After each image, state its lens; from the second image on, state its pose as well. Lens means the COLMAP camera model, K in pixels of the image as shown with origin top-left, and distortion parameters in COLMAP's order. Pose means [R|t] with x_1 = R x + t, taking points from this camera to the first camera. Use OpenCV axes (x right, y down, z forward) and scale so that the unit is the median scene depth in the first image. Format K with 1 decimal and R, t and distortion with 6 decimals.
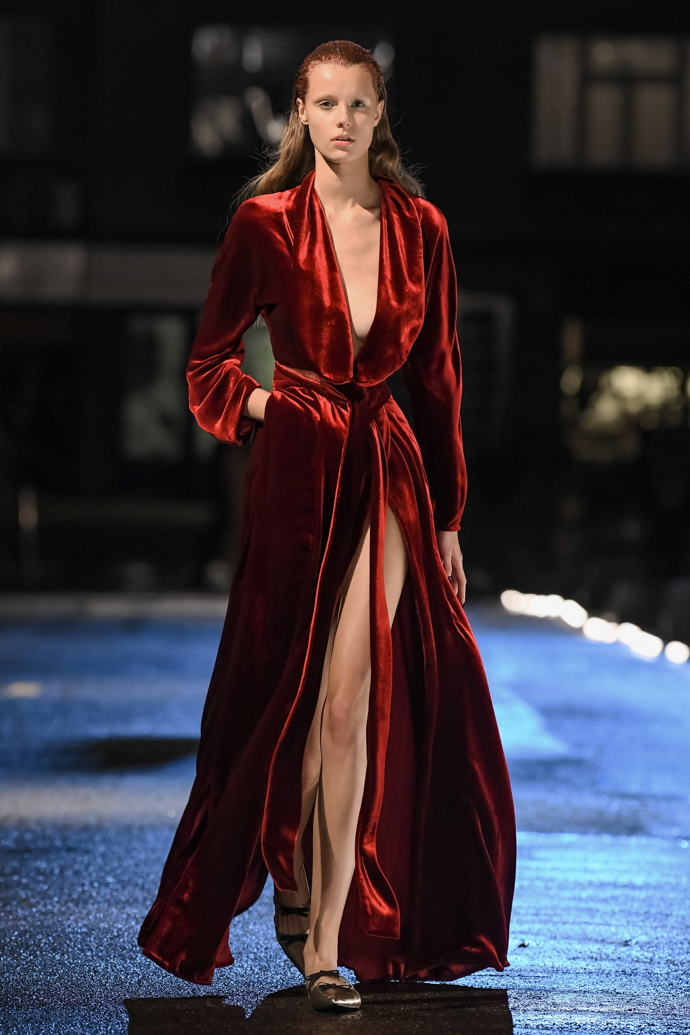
lens RADIAL K [[5674.8, 0, 321.0], [0, 5674.8, 518.2], [0, 0, 1]] dist [0.822629, 10.226357]
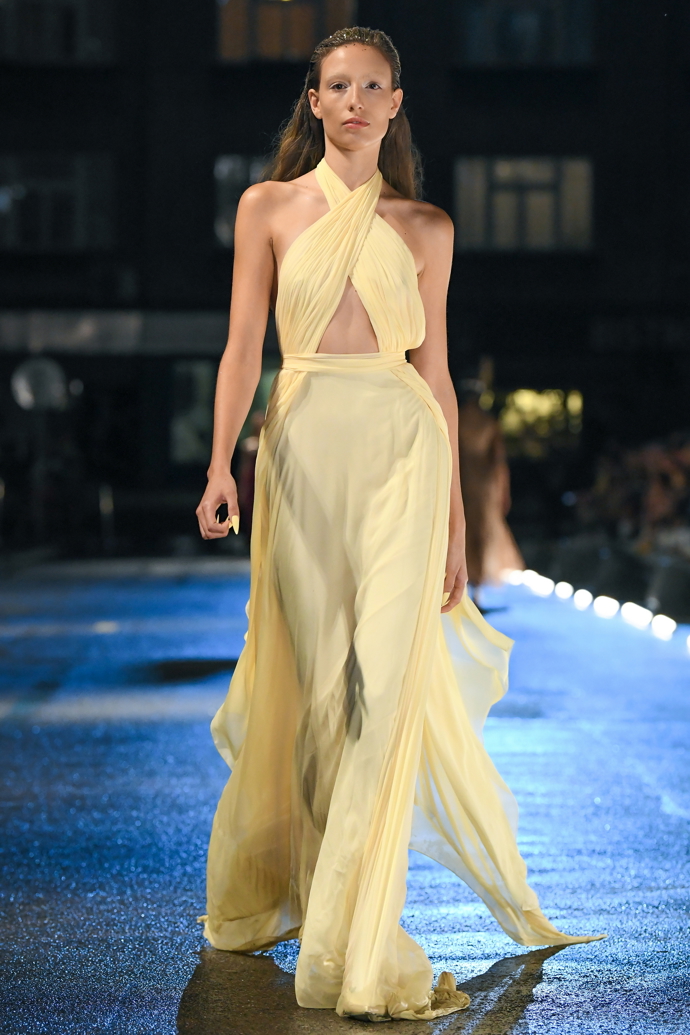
lens RADIAL K [[3514.9, 0, 345.1], [0, 3514.9, 519.0], [0, 0, 1]] dist [0.114244, 1.036491]
pose [[0.999642, -0.023081, 0.013548, -0.003707], [0.023103, 0.999732, -0.001402, 0.005677], [-0.013512, 0.001715, 0.999907, 0.119901]]
